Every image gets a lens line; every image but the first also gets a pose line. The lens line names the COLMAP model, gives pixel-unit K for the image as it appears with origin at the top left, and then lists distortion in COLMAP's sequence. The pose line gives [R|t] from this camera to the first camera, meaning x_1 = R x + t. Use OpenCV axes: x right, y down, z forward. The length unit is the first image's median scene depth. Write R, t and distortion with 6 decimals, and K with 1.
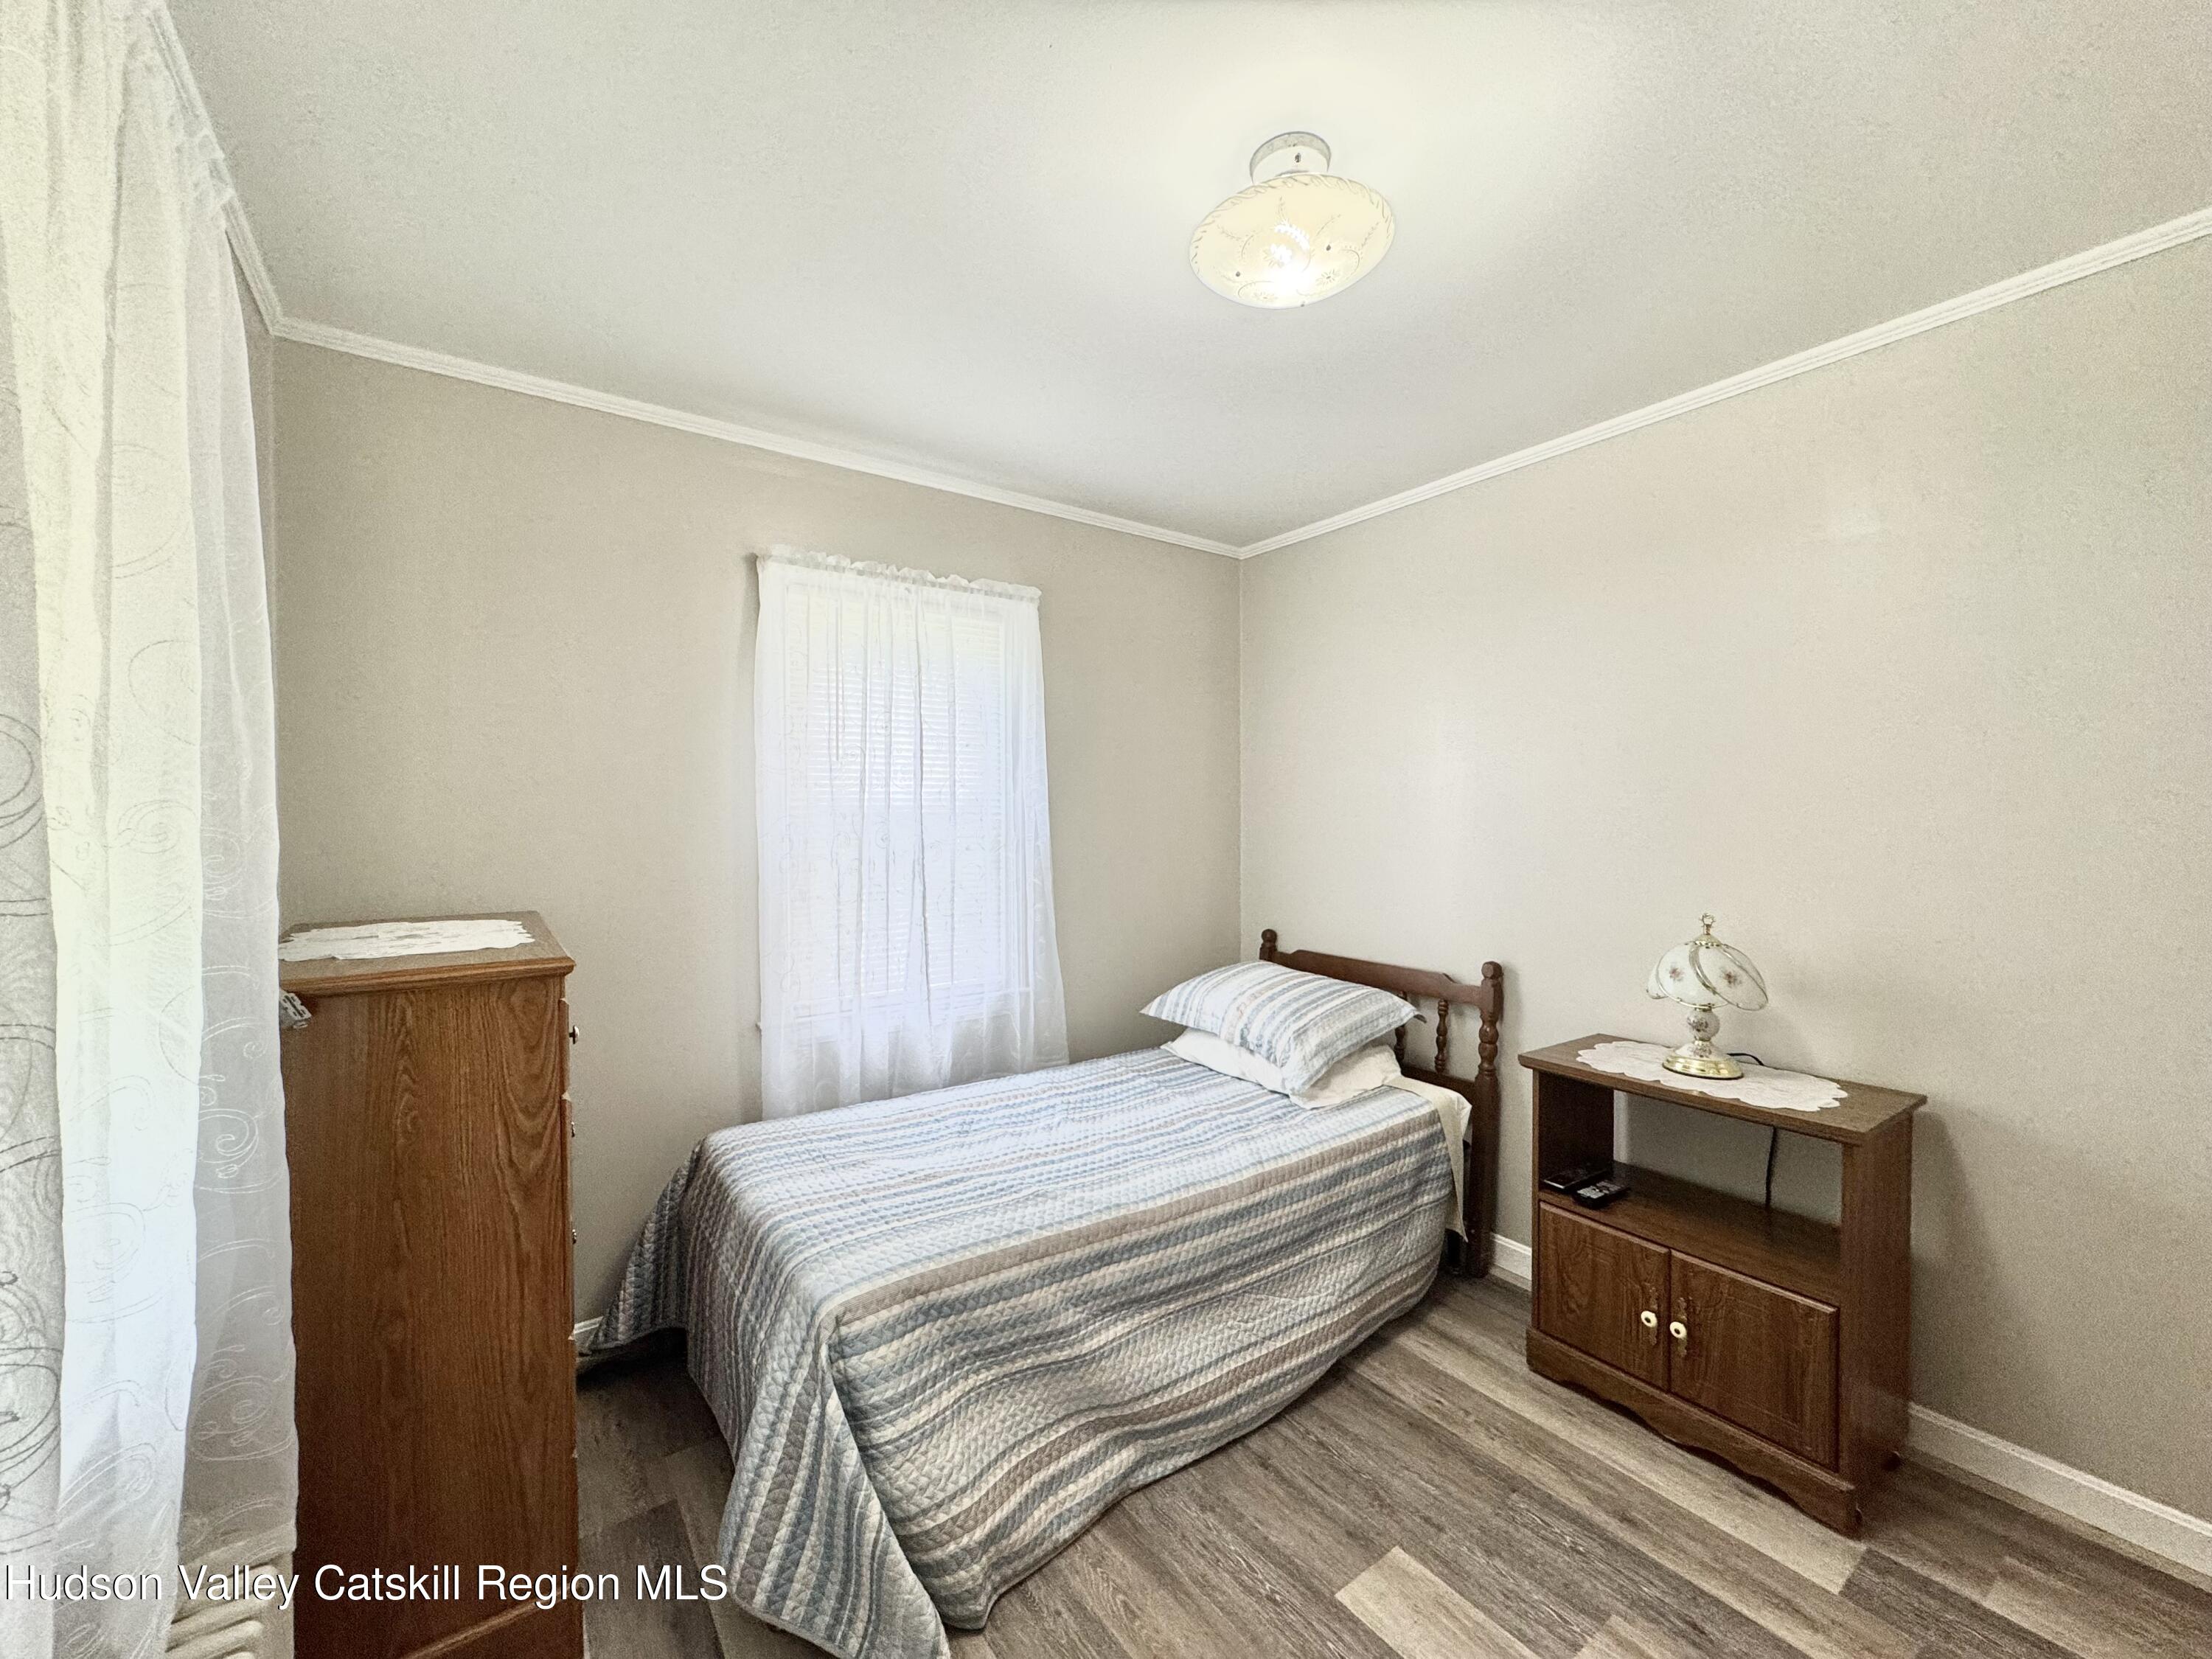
lens RADIAL K [[886.3, 0, 1112.5], [0, 886.3, 828.4], [0, 0, 1]] dist [-0.003152, 0.001072]
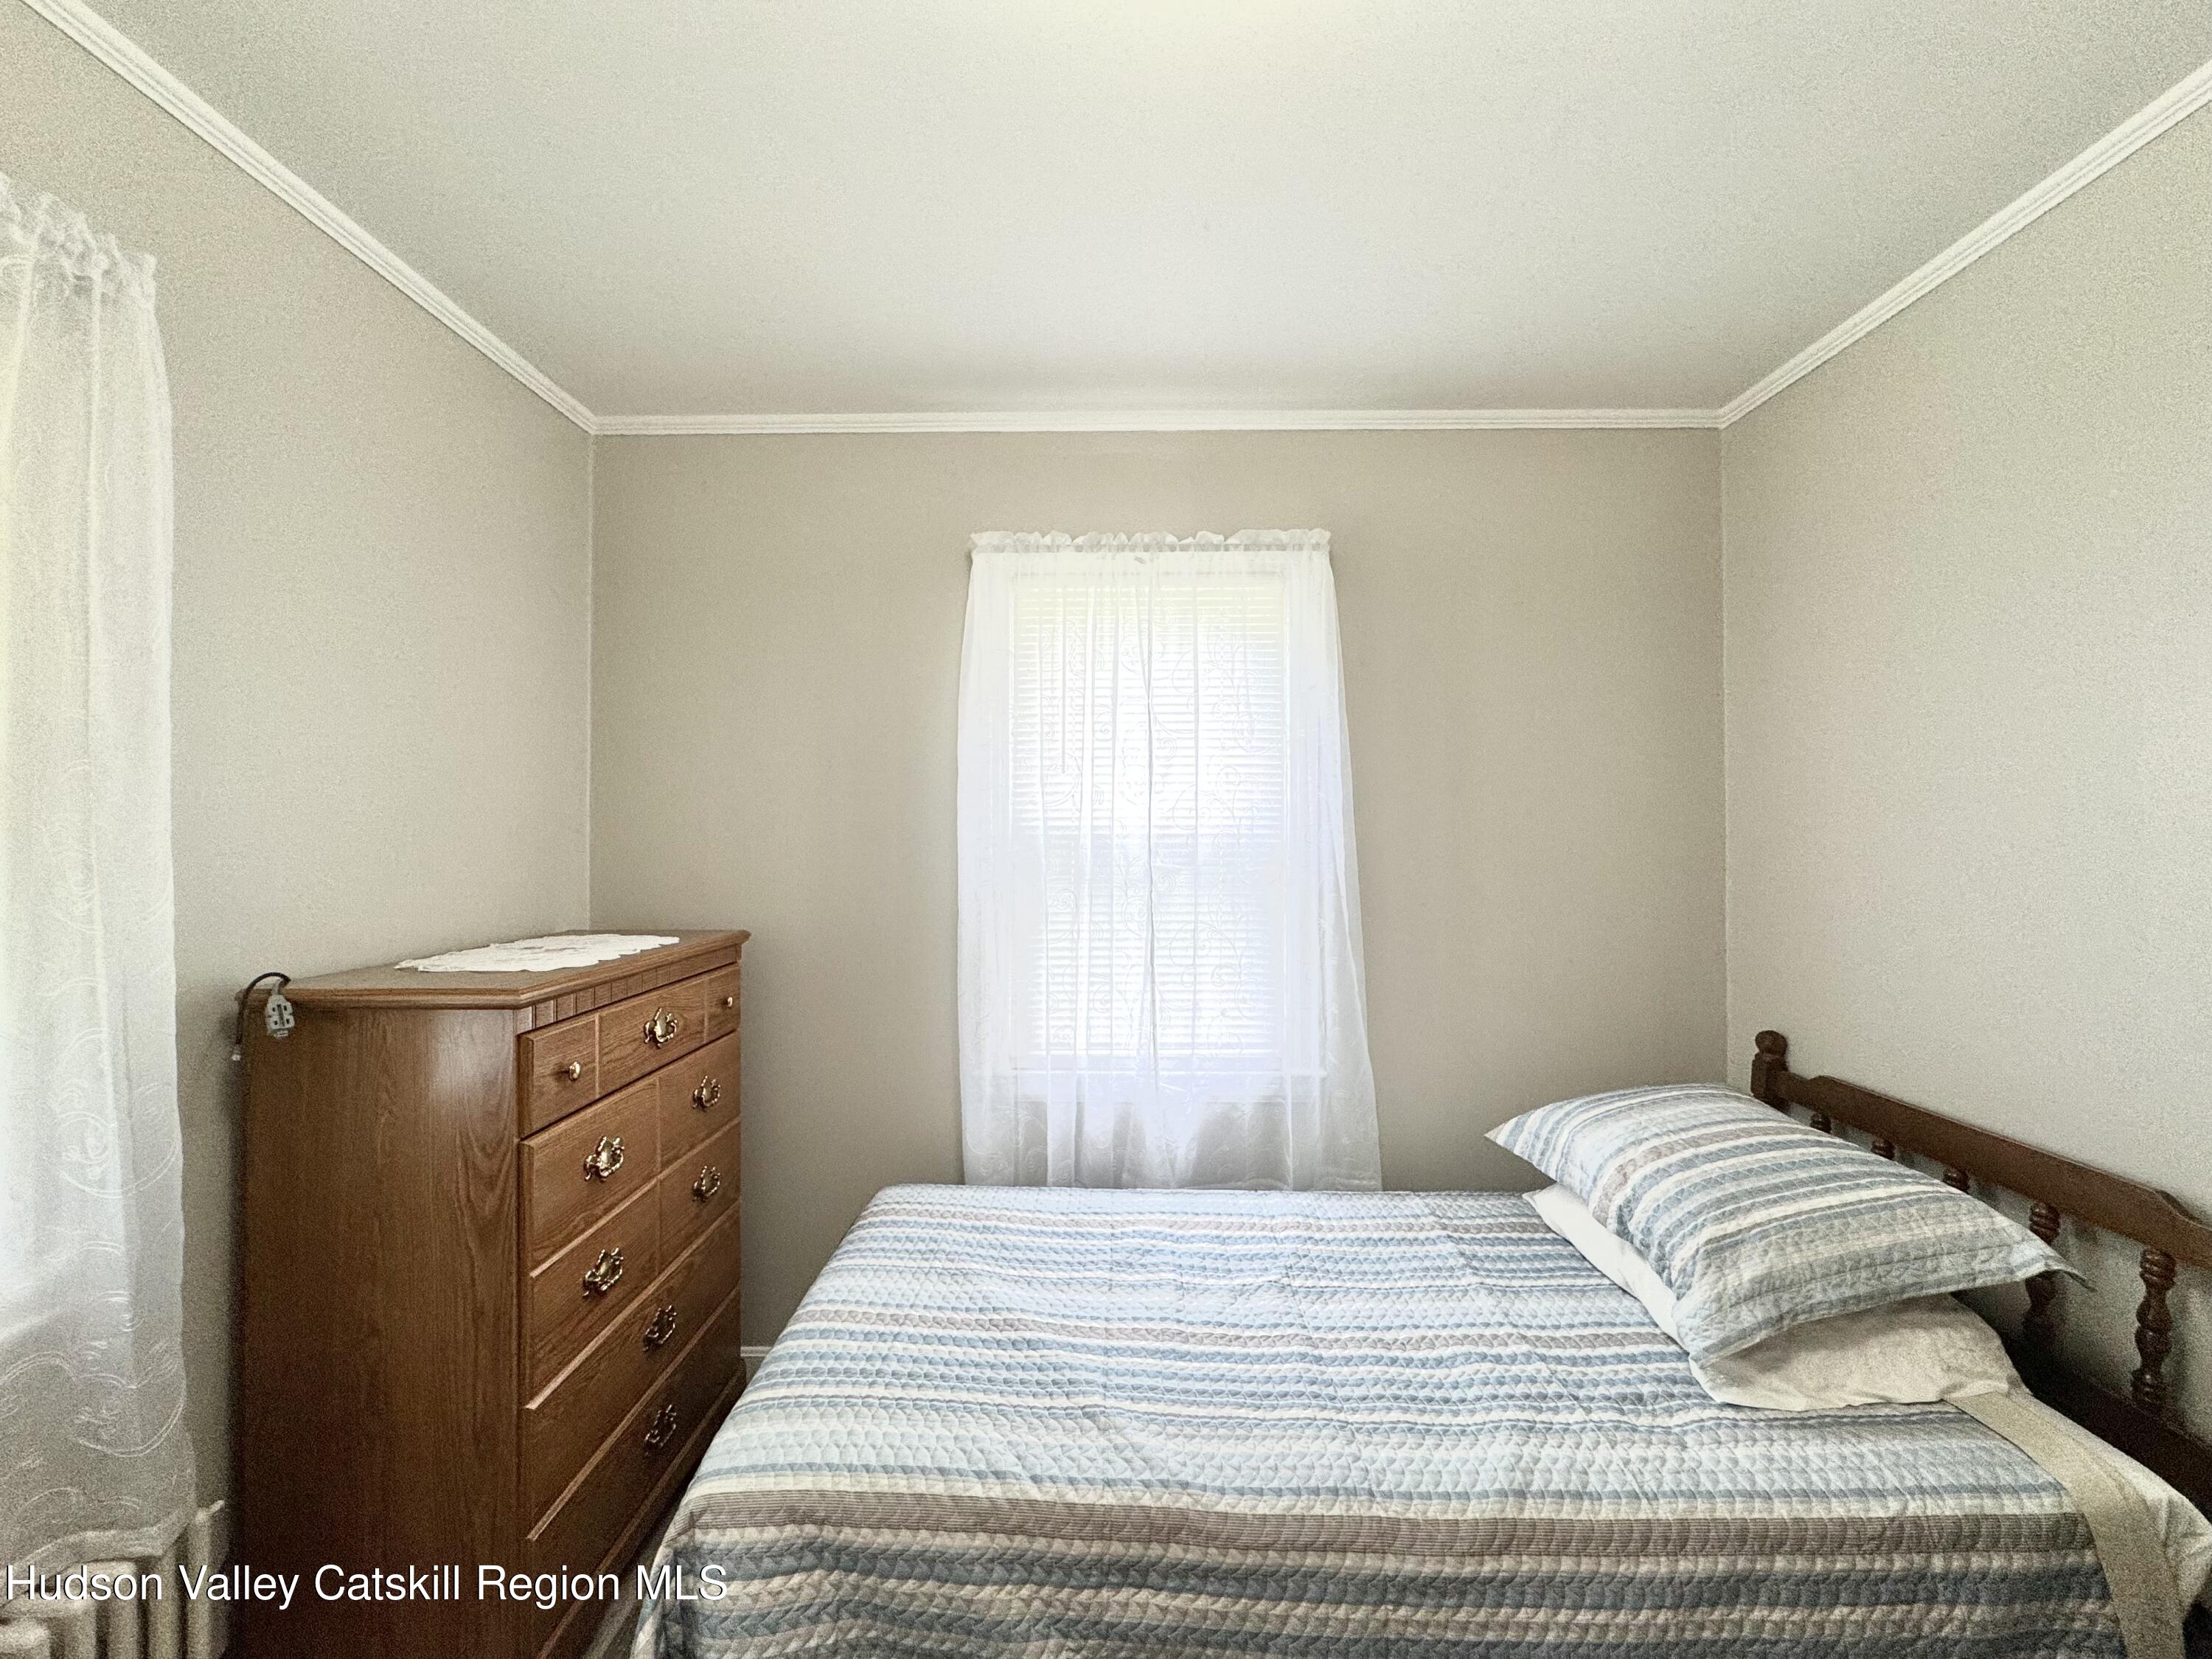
lens RADIAL K [[886.3, 0, 1105.2], [0, 886.3, 830.5], [0, 0, 1]] dist [-0.003152, 0.001072]
pose [[0.800180, -0.003400, -0.599750, 0.275932], [-0.010906, 0.999736, -0.020218, -0.005266], [0.599661, 0.022719, 0.799932, 0.404221]]
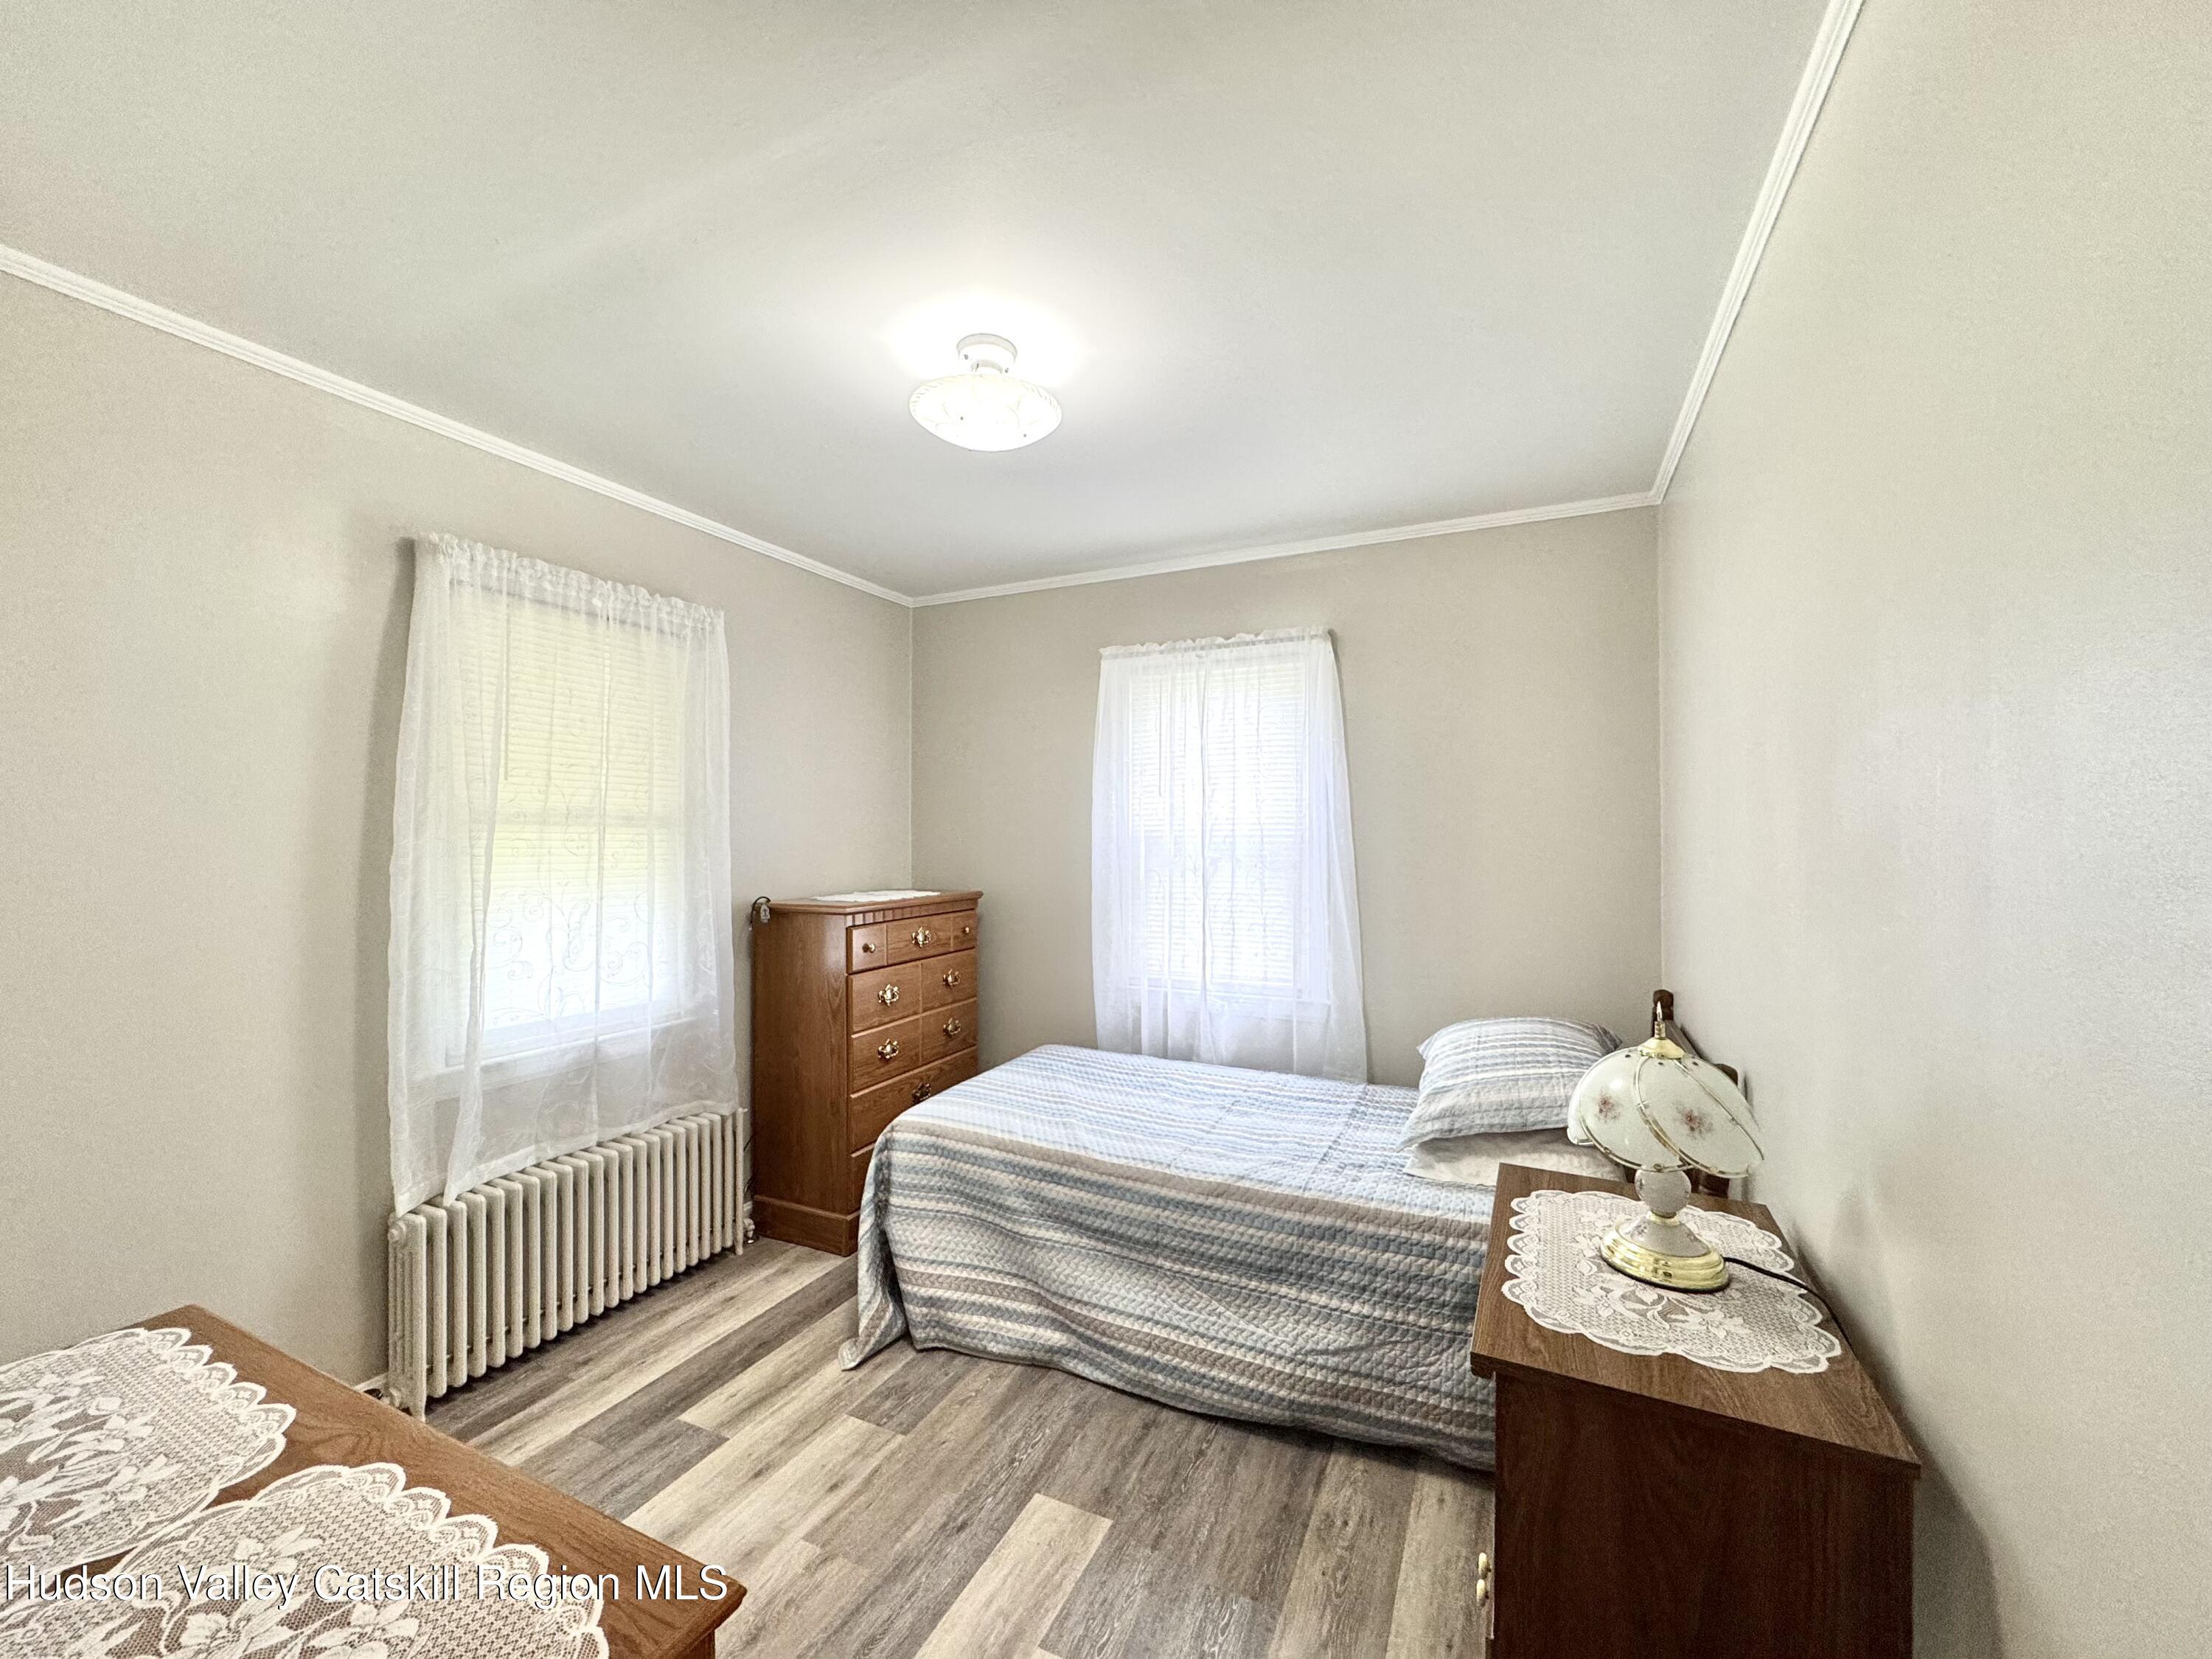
lens RADIAL K [[886.3, 0, 1101.8], [0, 886.3, 828.9], [0, 0, 1]] dist [-0.003152, 0.001072]
pose [[0.475064, -0.005851, -0.879932, 0.956457], [-0.012807, 0.999826, -0.013562, -0.009415], [0.879858, 0.017713, 0.474906, 0.351069]]
